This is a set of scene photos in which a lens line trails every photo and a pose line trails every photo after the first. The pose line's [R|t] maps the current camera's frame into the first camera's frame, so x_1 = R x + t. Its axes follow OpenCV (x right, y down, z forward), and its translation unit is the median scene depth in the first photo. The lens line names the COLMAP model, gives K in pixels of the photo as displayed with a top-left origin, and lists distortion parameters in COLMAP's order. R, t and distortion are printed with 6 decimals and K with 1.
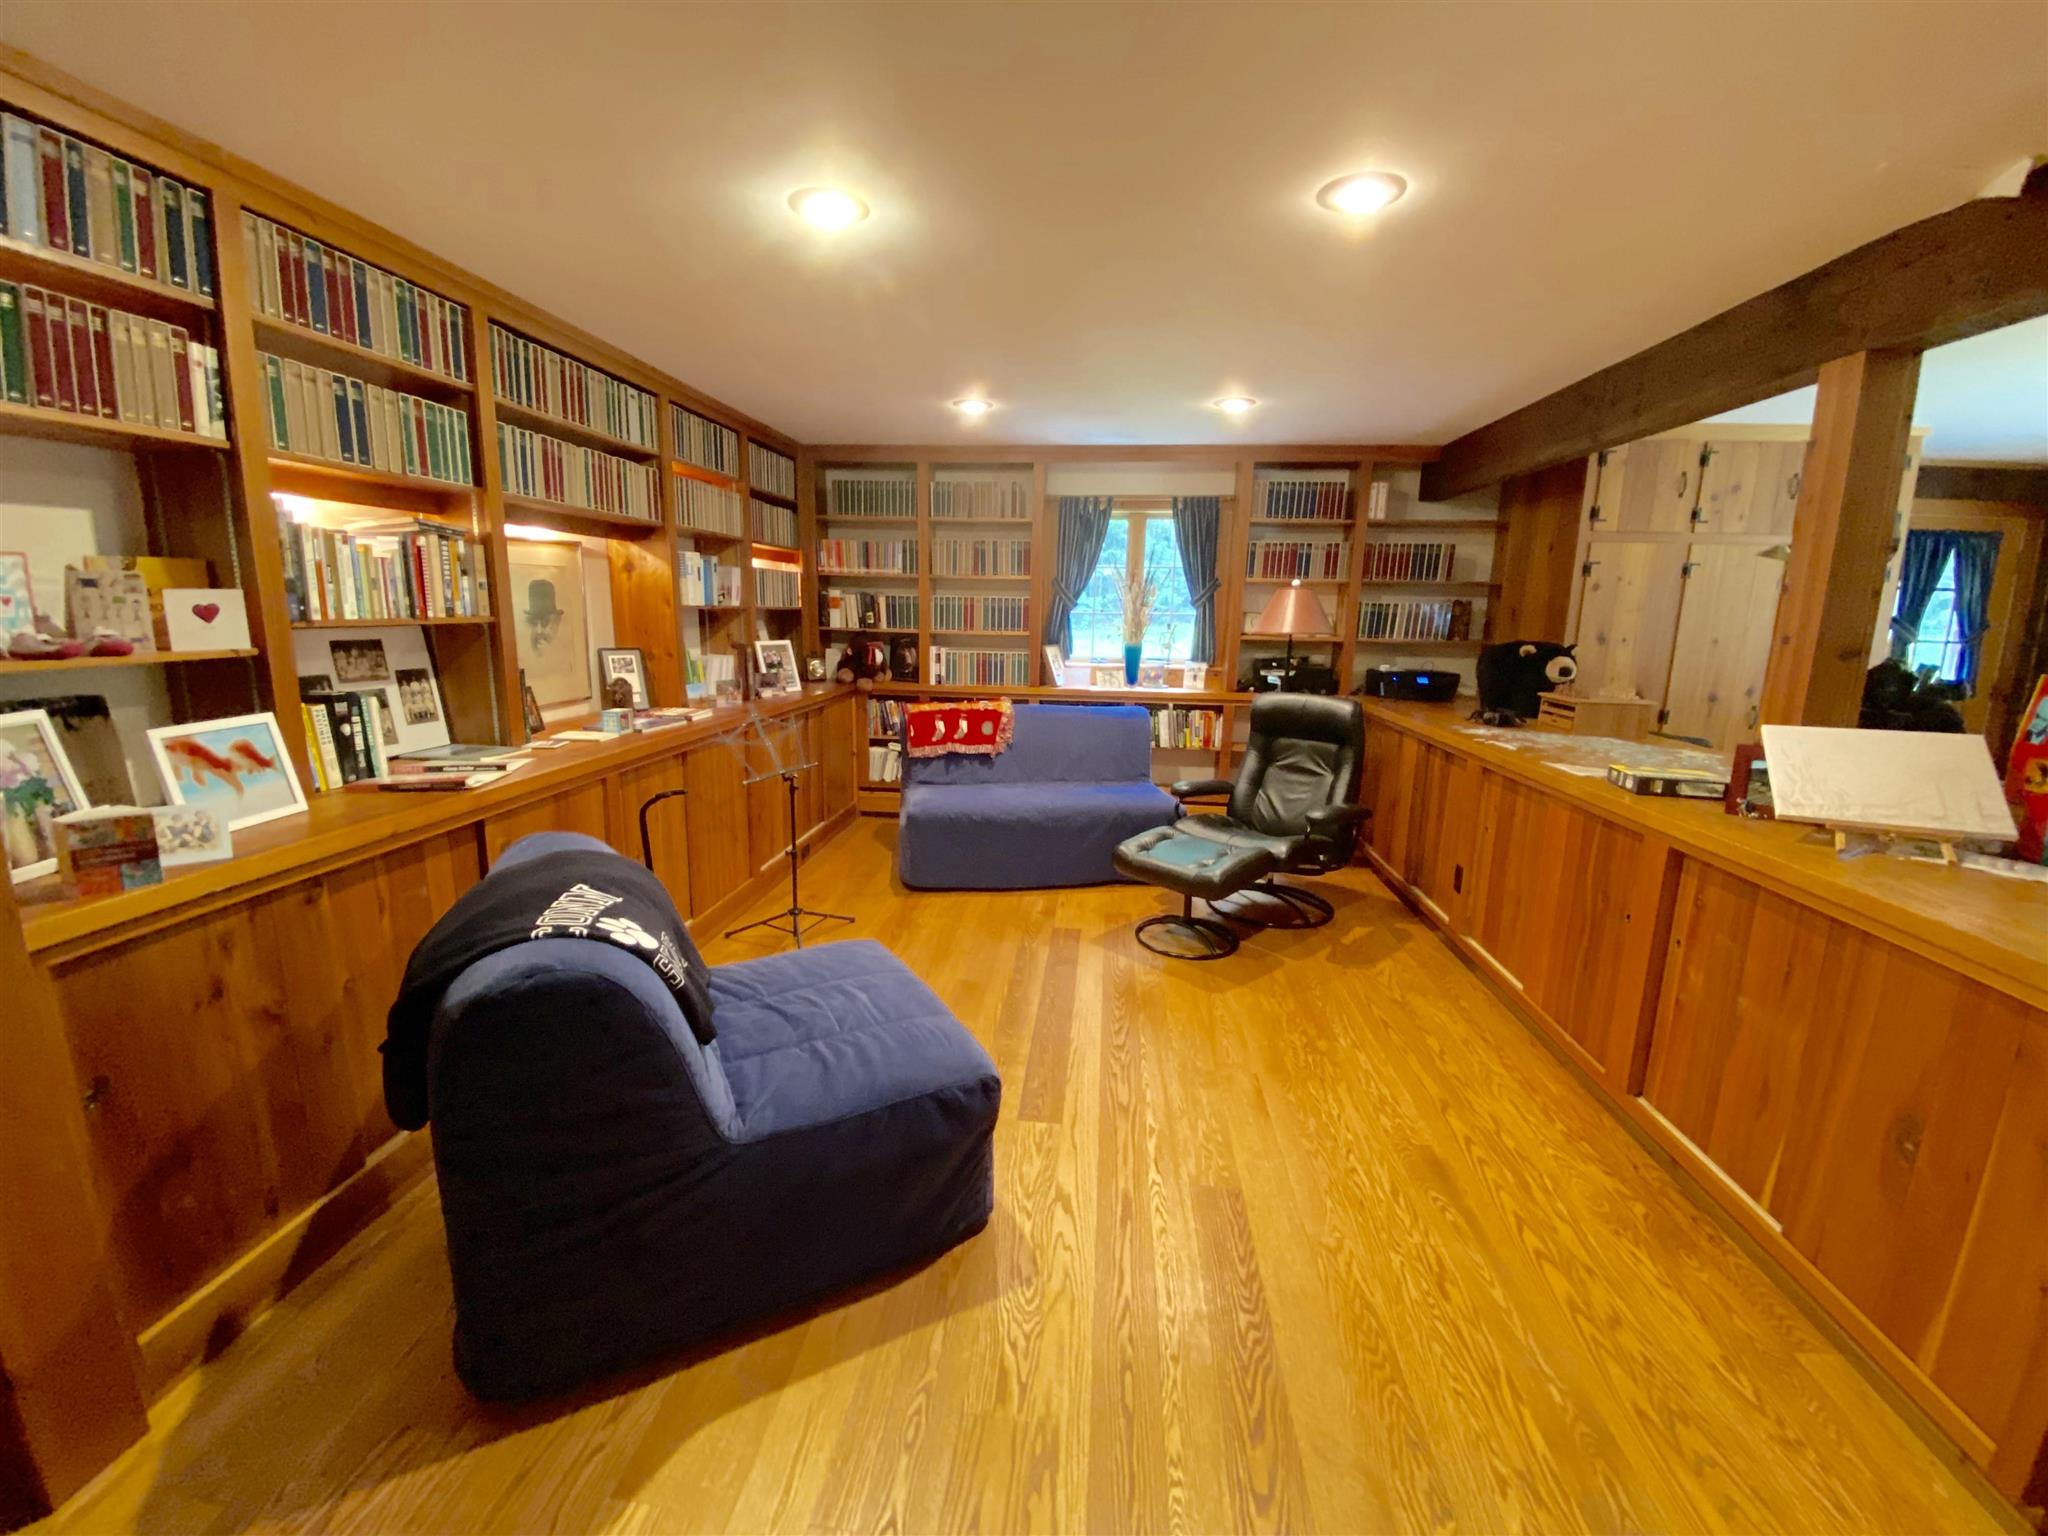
lens RADIAL K [[820.8, 0, 1013.3], [0, 820.8, 770.8], [0, 0, 1]] dist [0.041398, -0.033157]
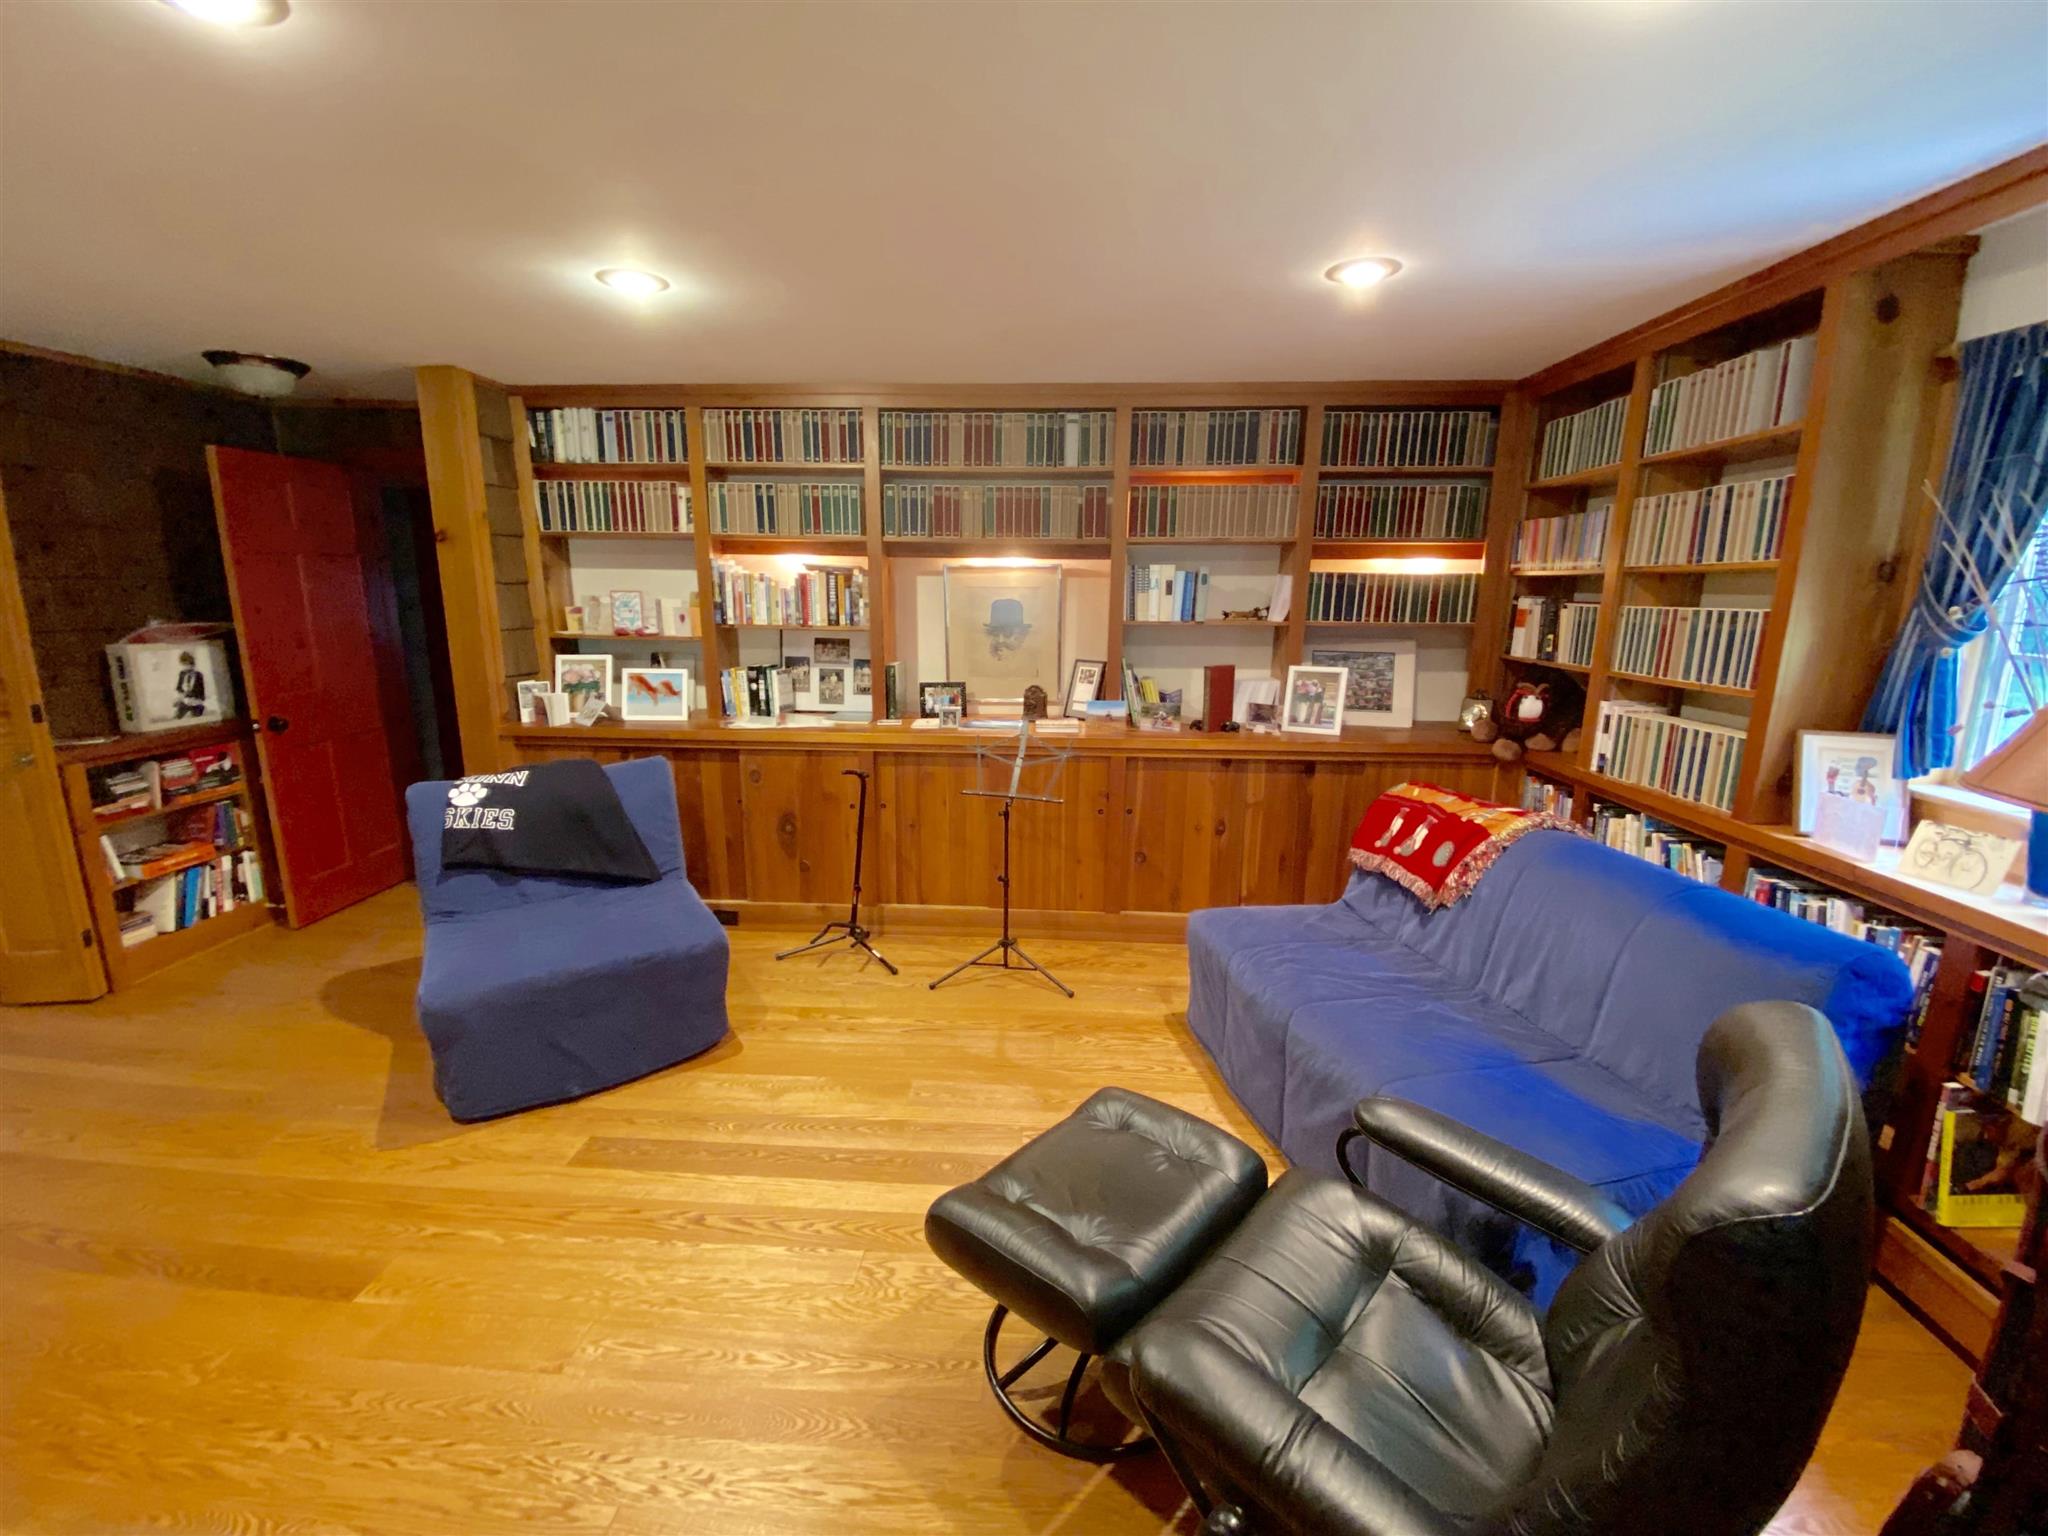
lens RADIAL K [[820.8, 0, 1013.3], [0, 820.8, 770.8], [0, 0, 1]] dist [0.041398, -0.033157]
pose [[0.067693, 0.191214, -0.979211, 0.928723], [-0.205262, 0.963136, 0.173885, -0.277333], [0.976363, 0.189224, 0.104447, 1.305559]]
